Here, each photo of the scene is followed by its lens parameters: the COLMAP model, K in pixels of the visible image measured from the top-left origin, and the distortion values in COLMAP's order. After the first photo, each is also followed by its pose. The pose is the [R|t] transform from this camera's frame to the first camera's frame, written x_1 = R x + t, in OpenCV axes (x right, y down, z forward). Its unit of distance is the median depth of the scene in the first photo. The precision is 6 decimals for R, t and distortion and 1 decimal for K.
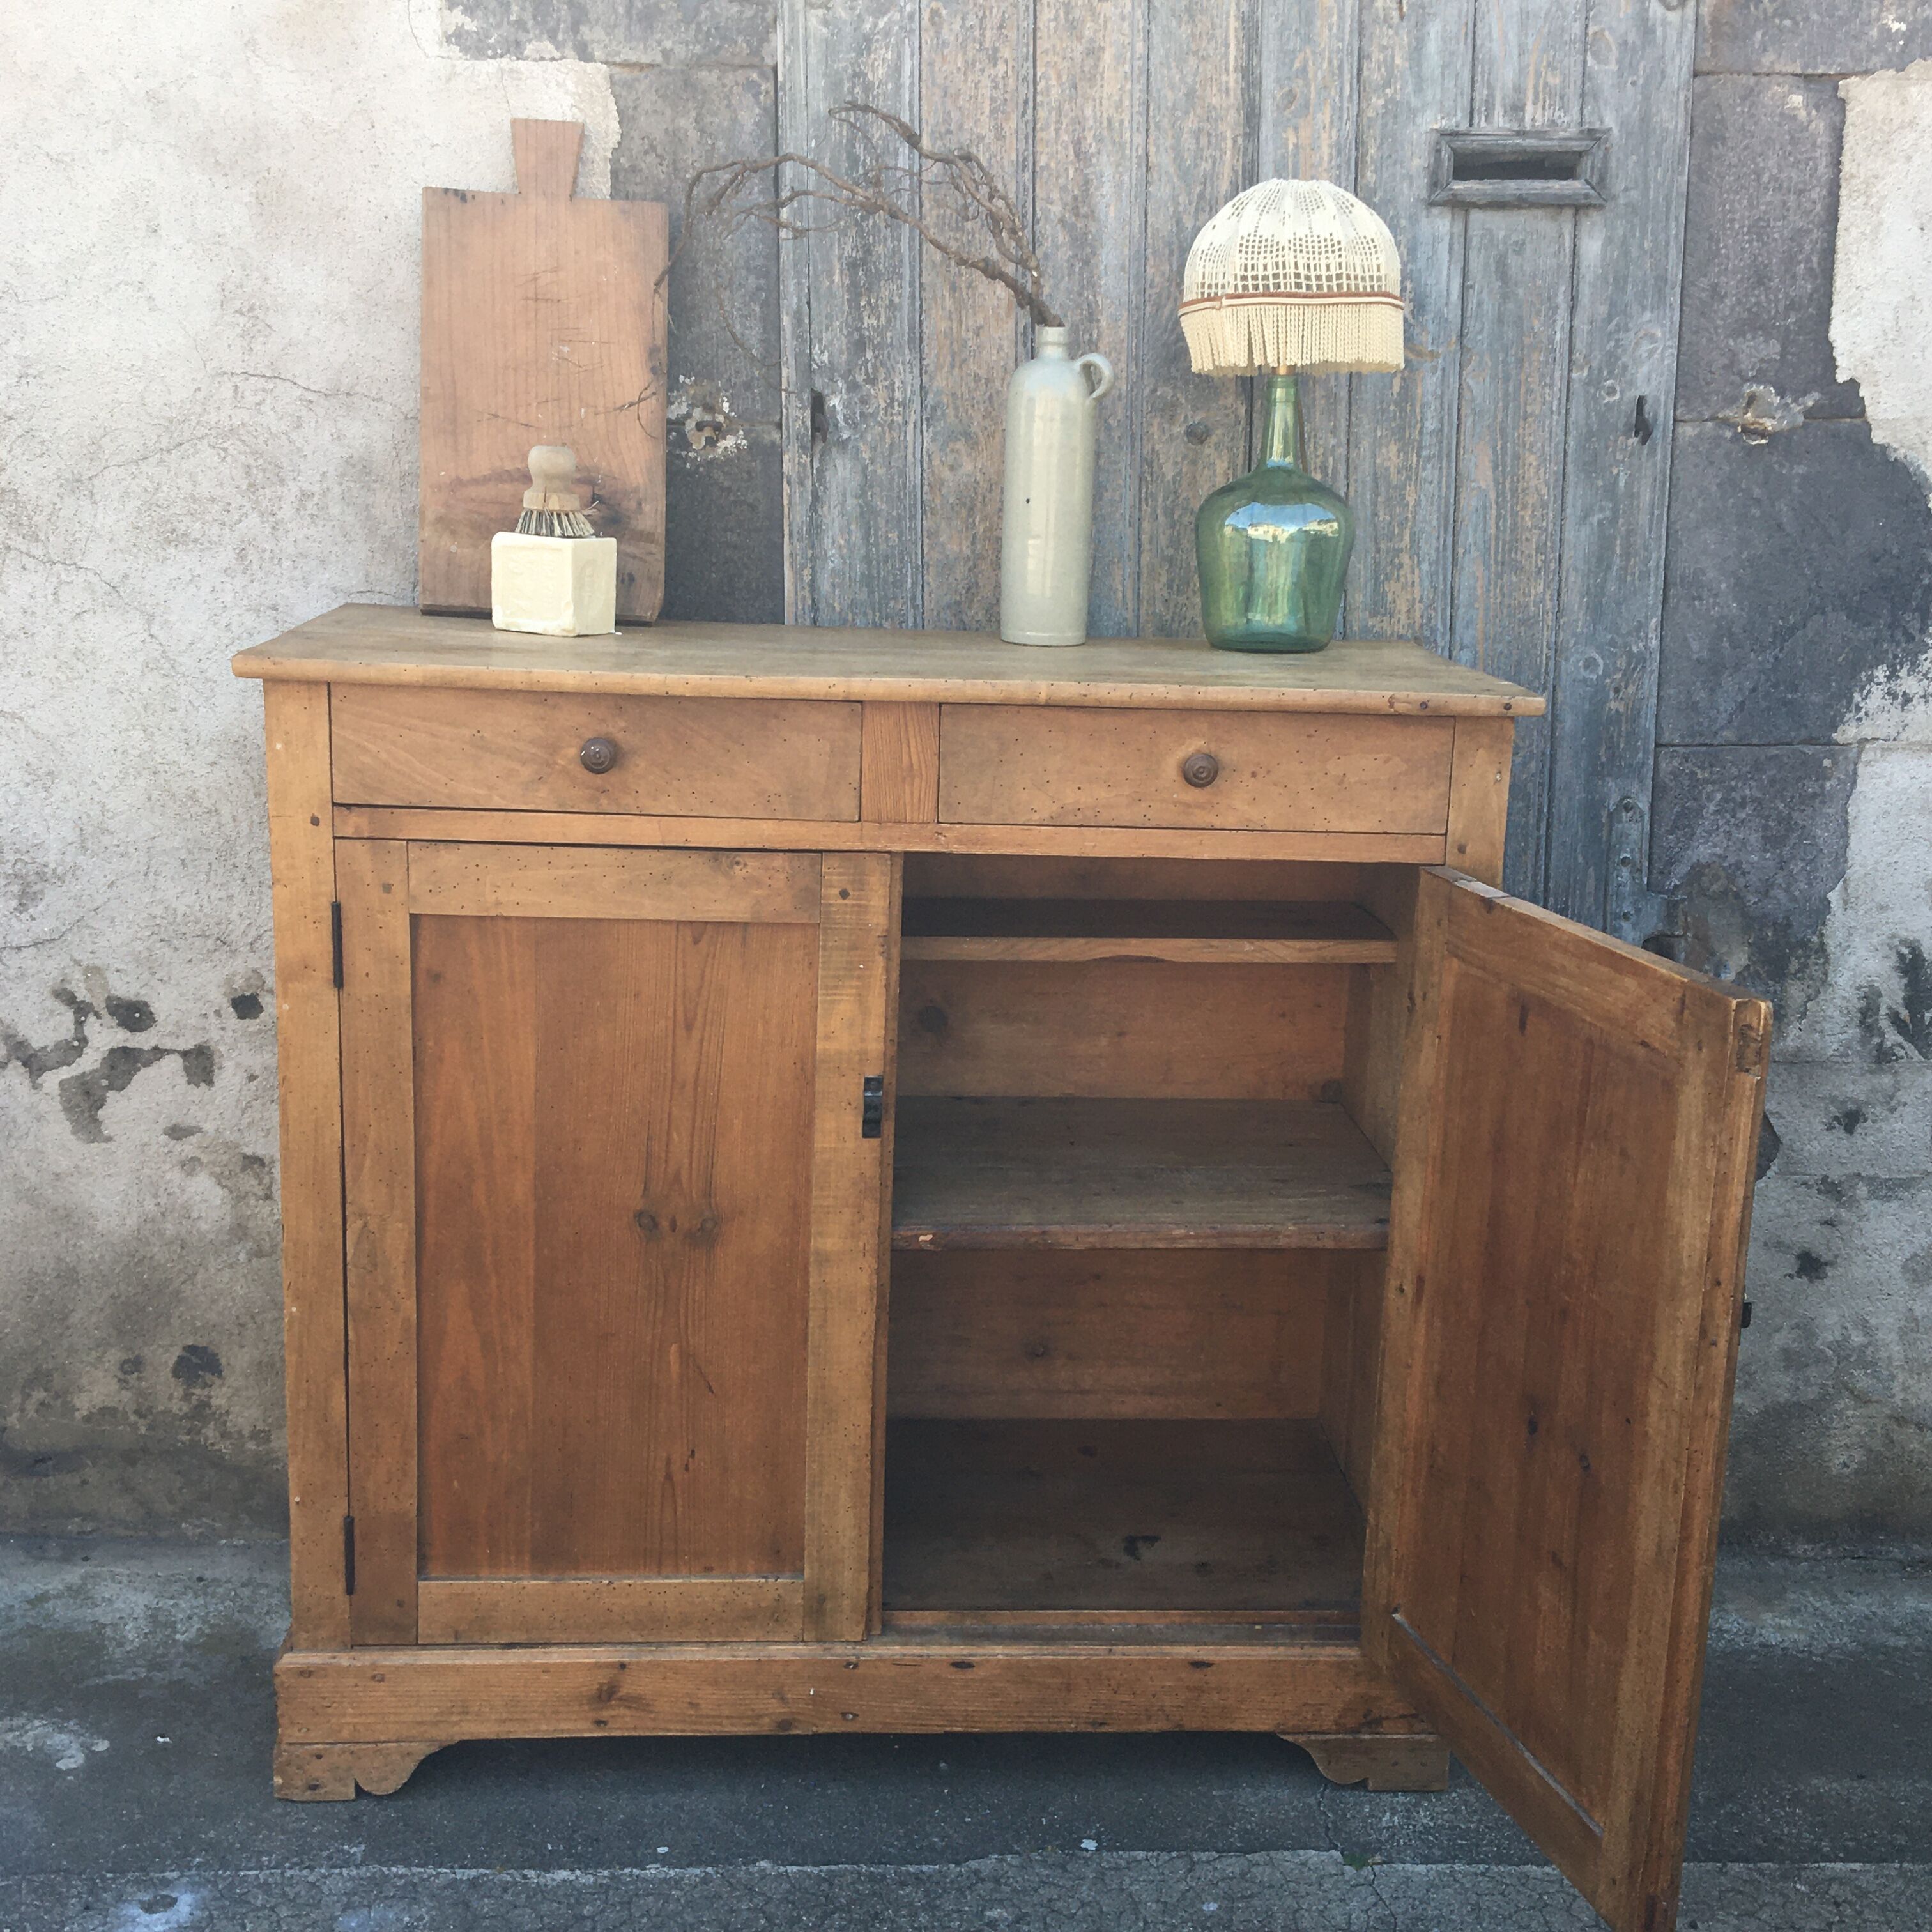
lens RADIAL K [[2370.4, 0, 959.4], [0, 2370.4, 976.8], [0, 0, 1]] dist [0.044287, 0.000000]
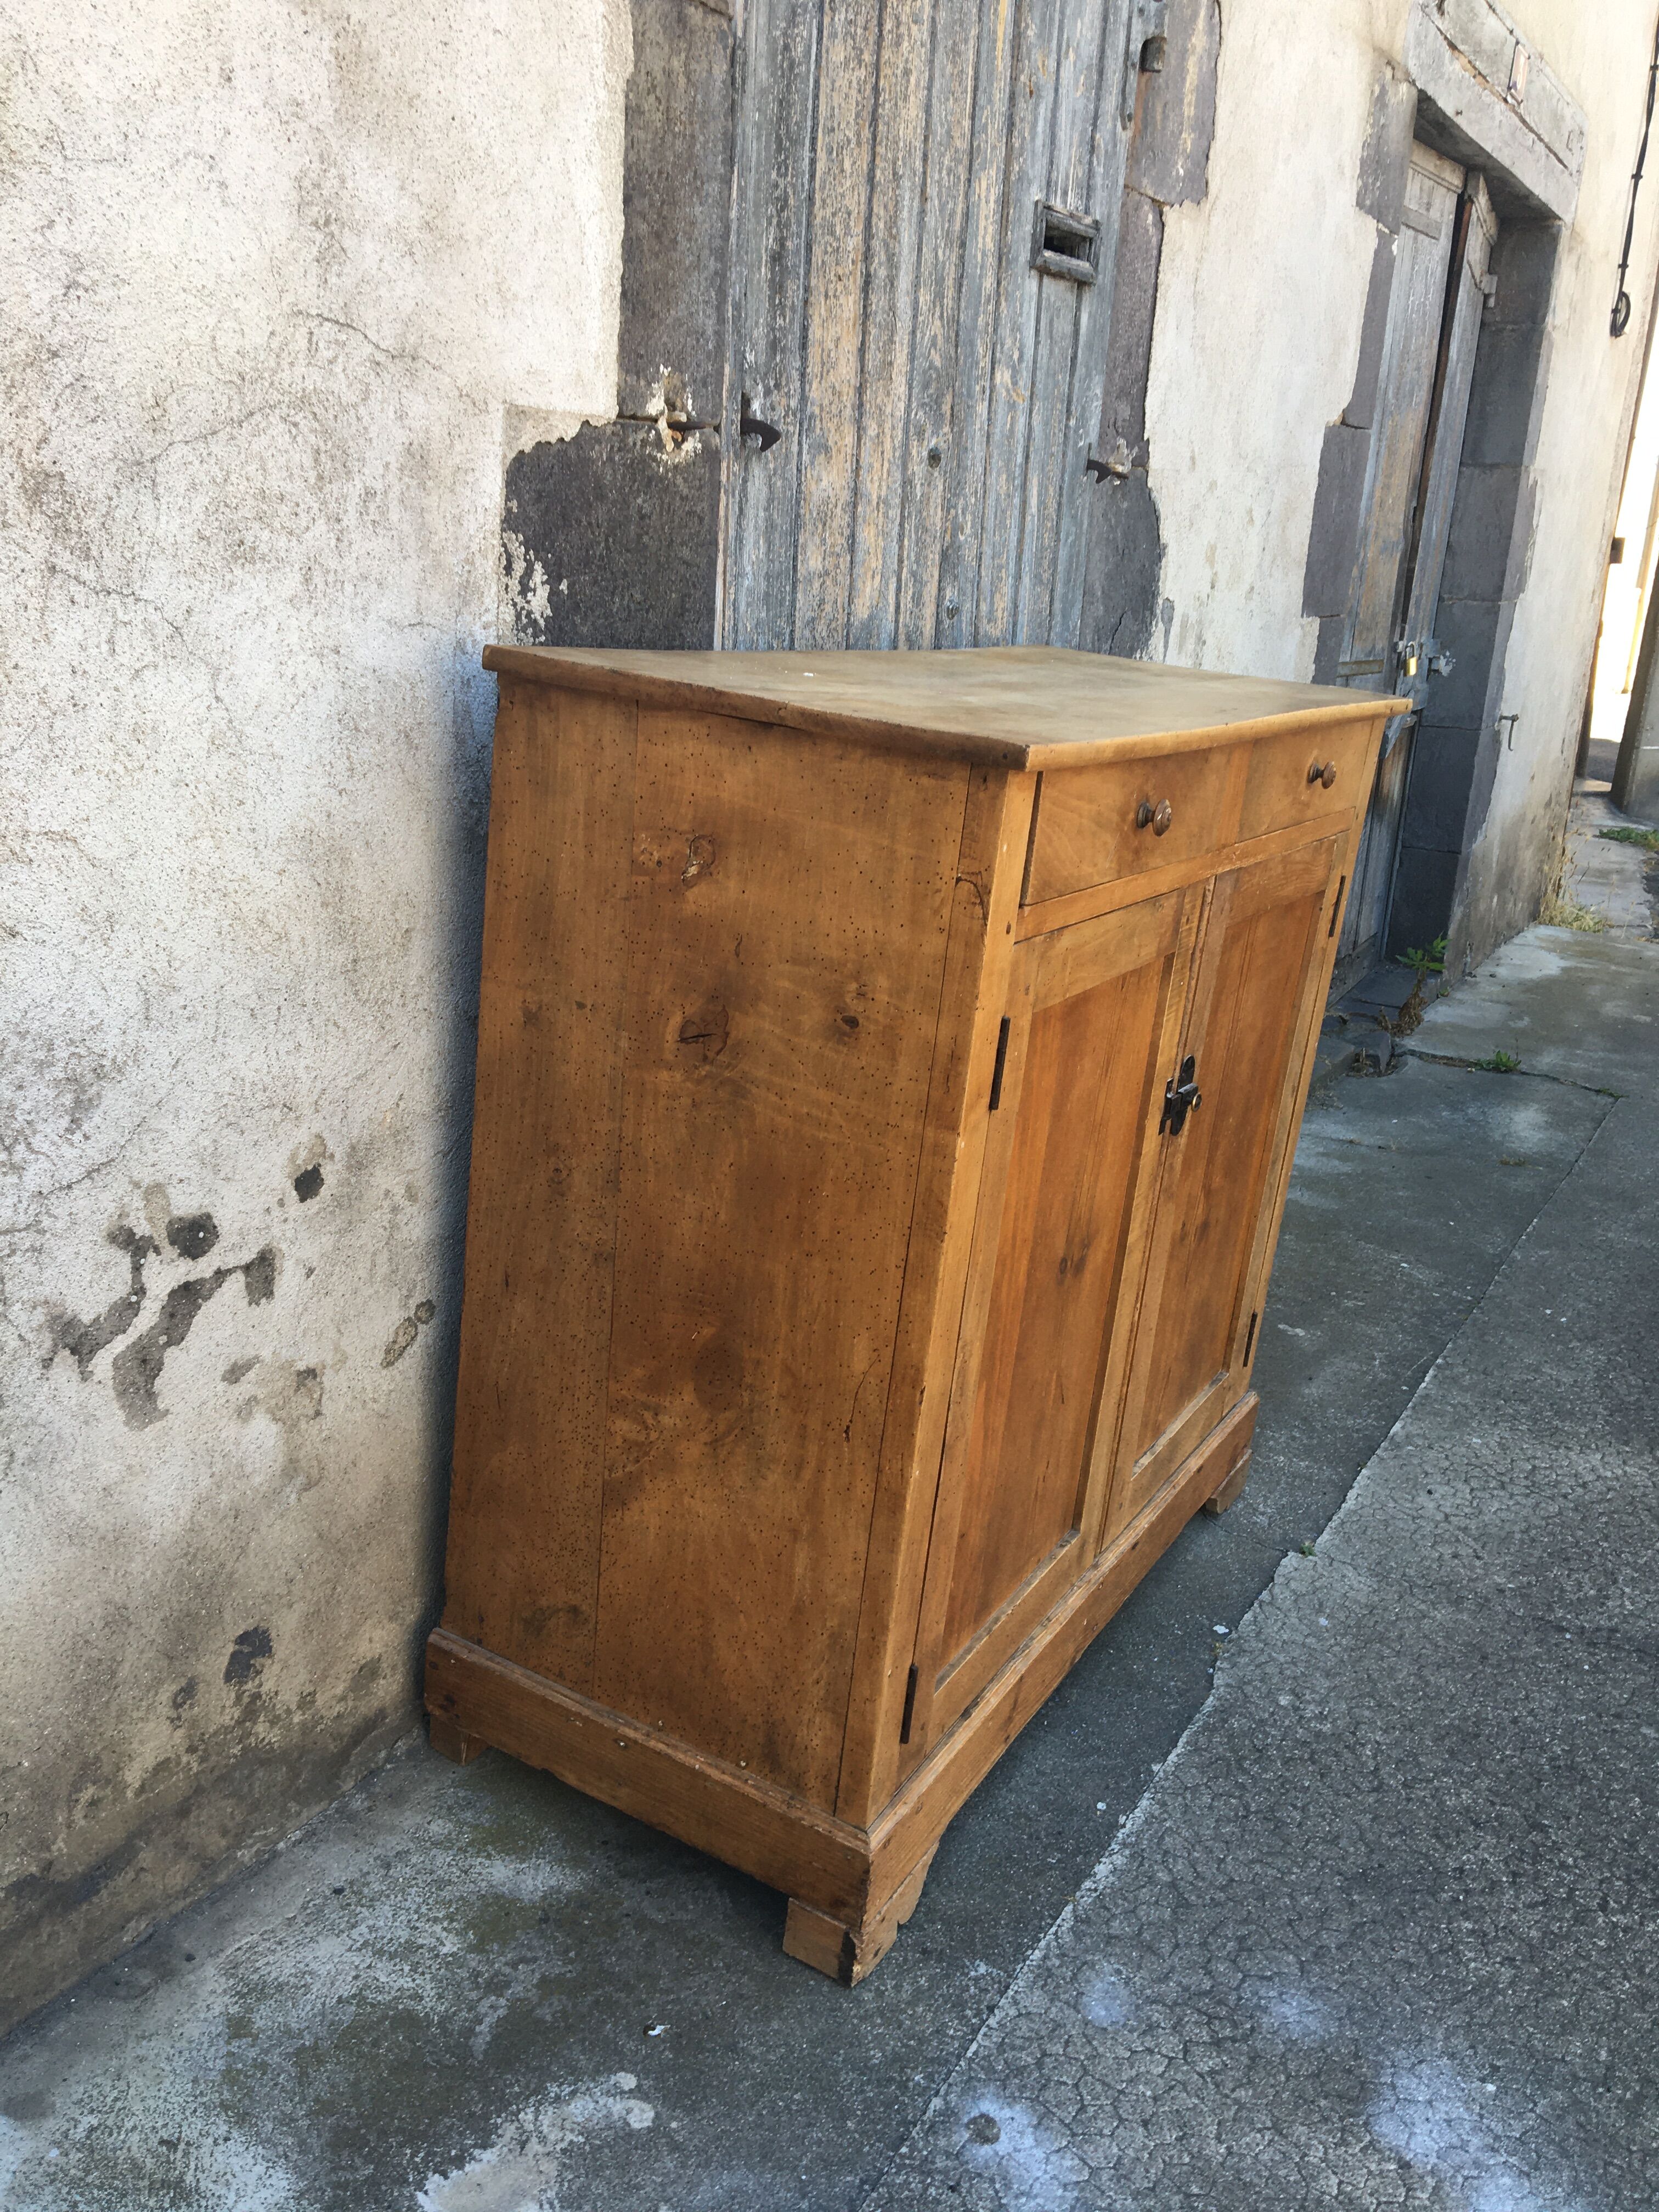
lens RADIAL K [[1882.6, 0, 850.4], [0, 1882.6, 1108.9], [0, 0, 1]] dist [0.059777, -0.085738]
pose [[0.545305, -0.230213, 0.806005, -0.718261], [0.101585, 0.972610, 0.209072, -0.124874], [-0.832059, -0.032130, 0.553755, 0.546308]]
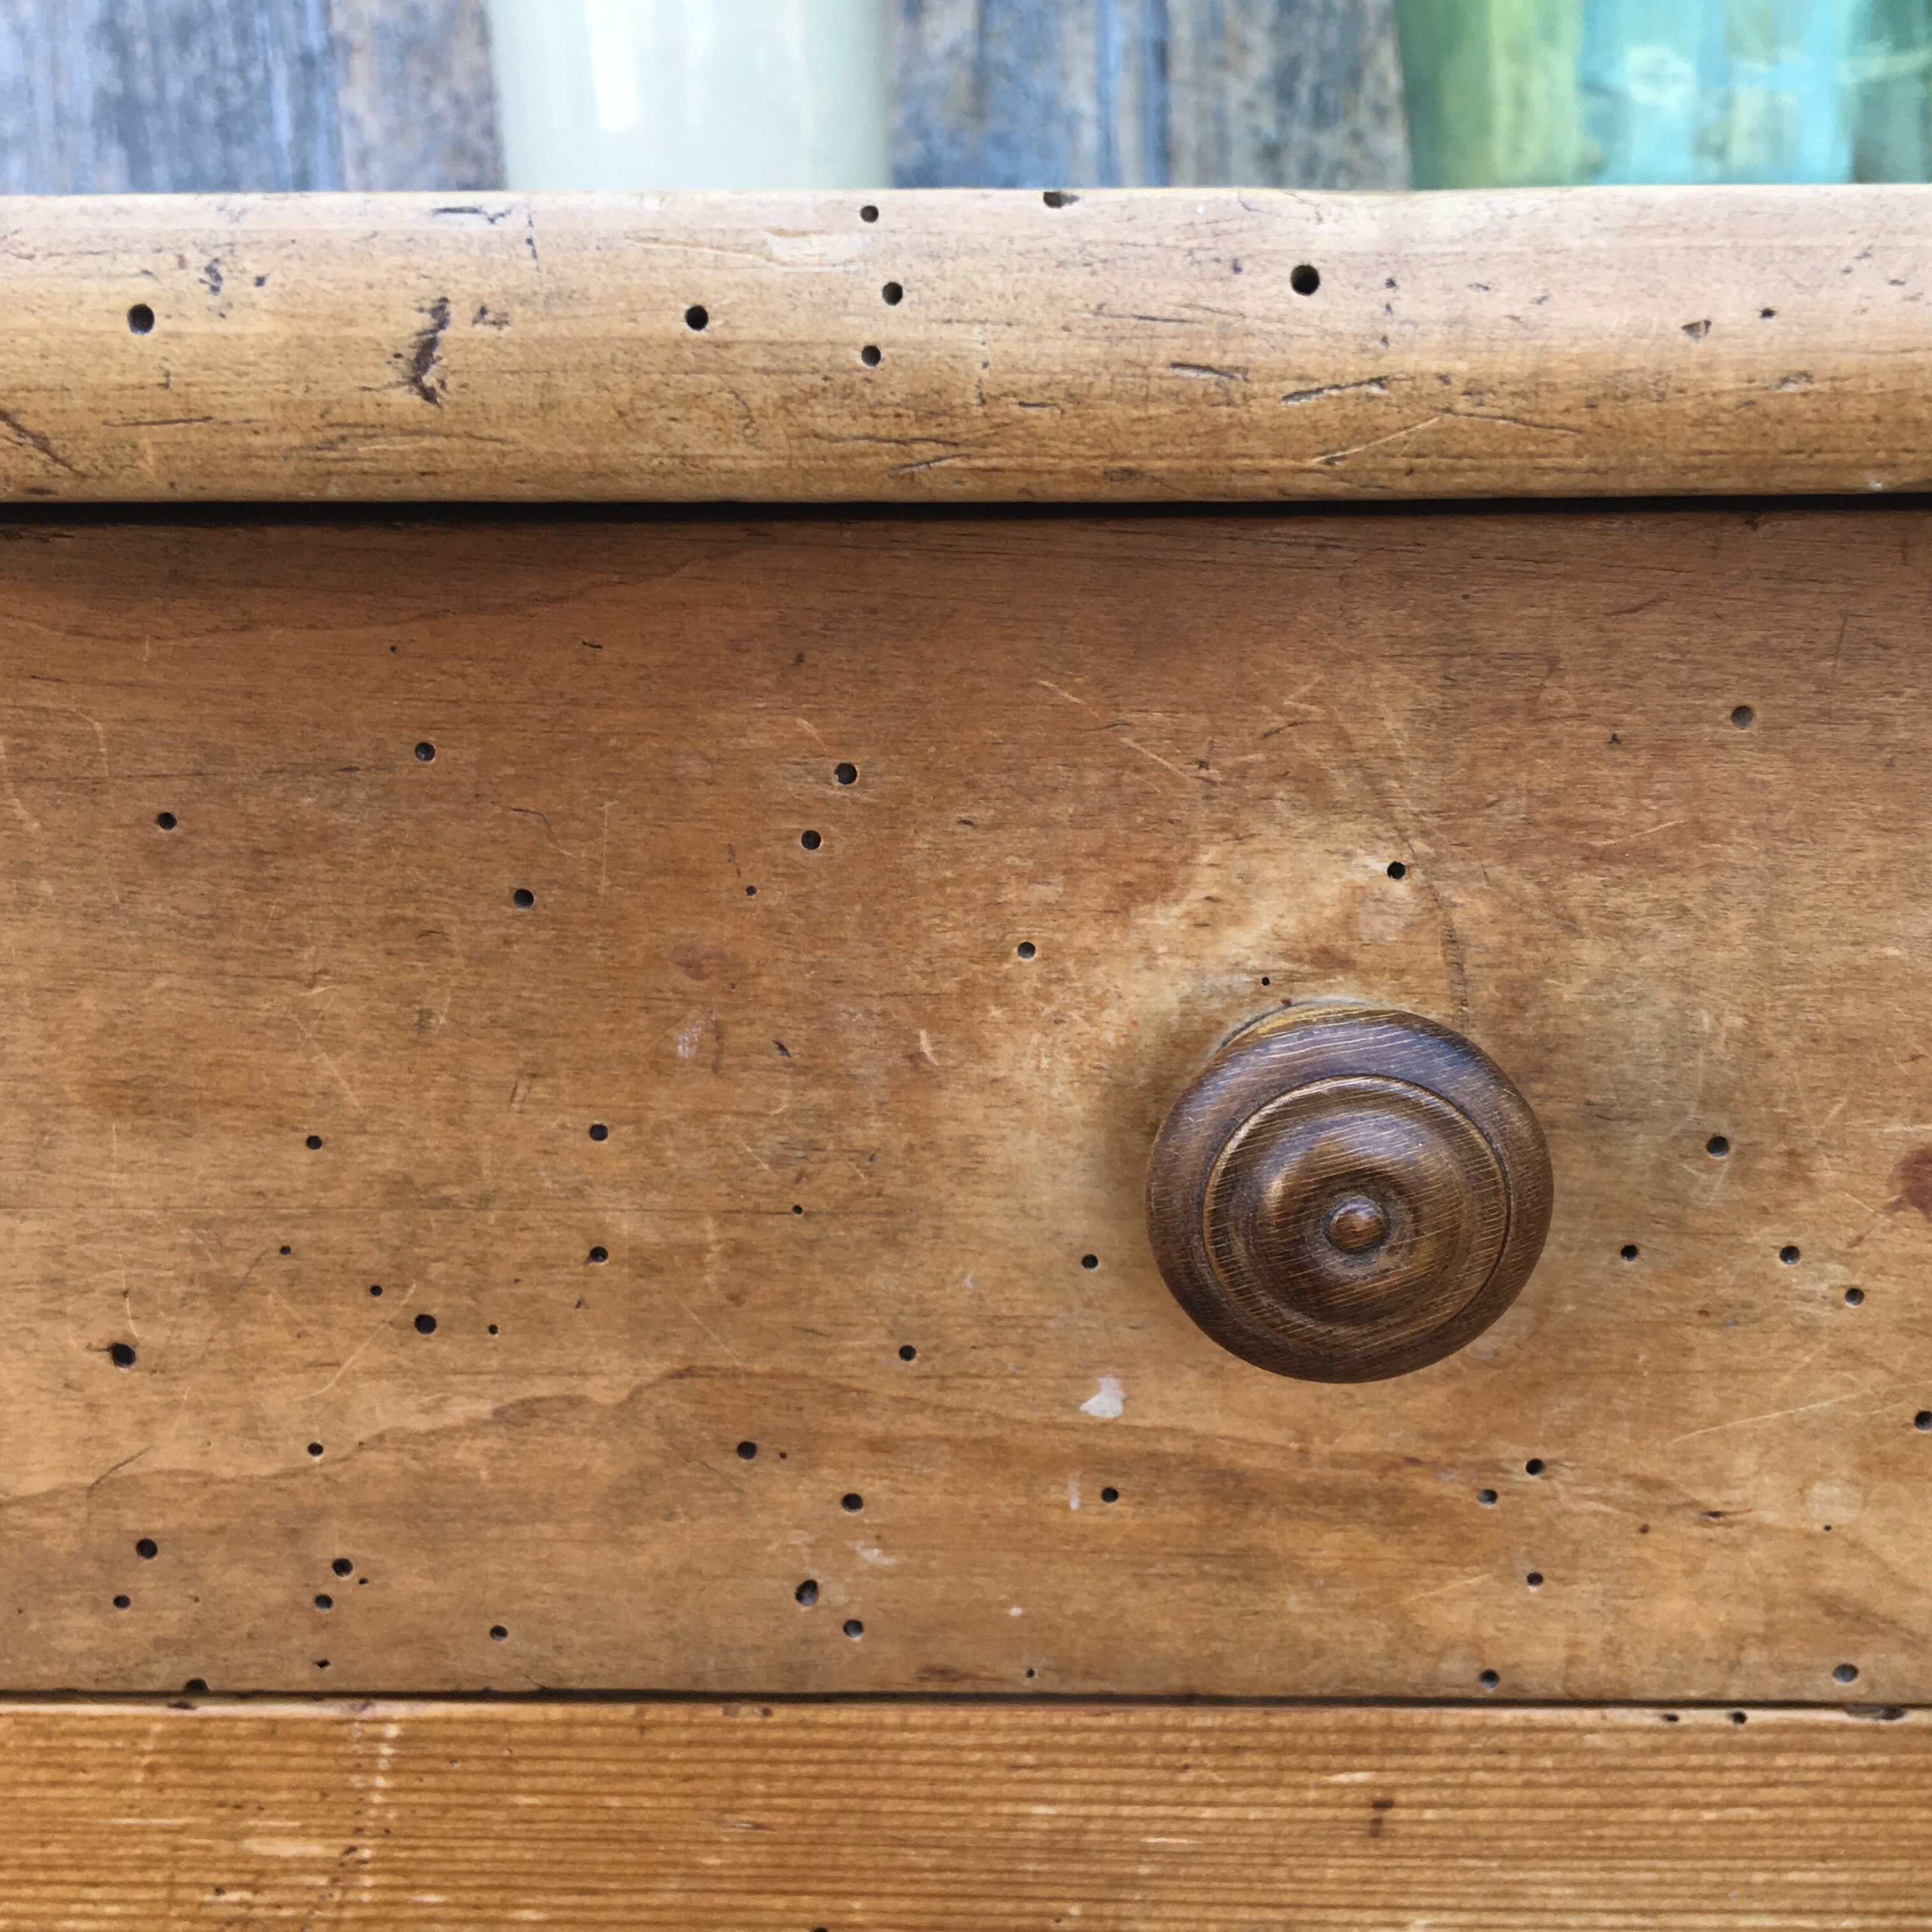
lens RADIAL K [[2370.4, 0, 972.3], [0, 2370.4, 1018.7], [0, 0, 1]] dist [0.044287, 0.000000]
pose [[0.995640, -0.017472, -0.091633, 0.080104], [0.022857, 0.998051, 0.058060, -0.082784], [0.090440, -0.059901, 0.994099, 0.758125]]
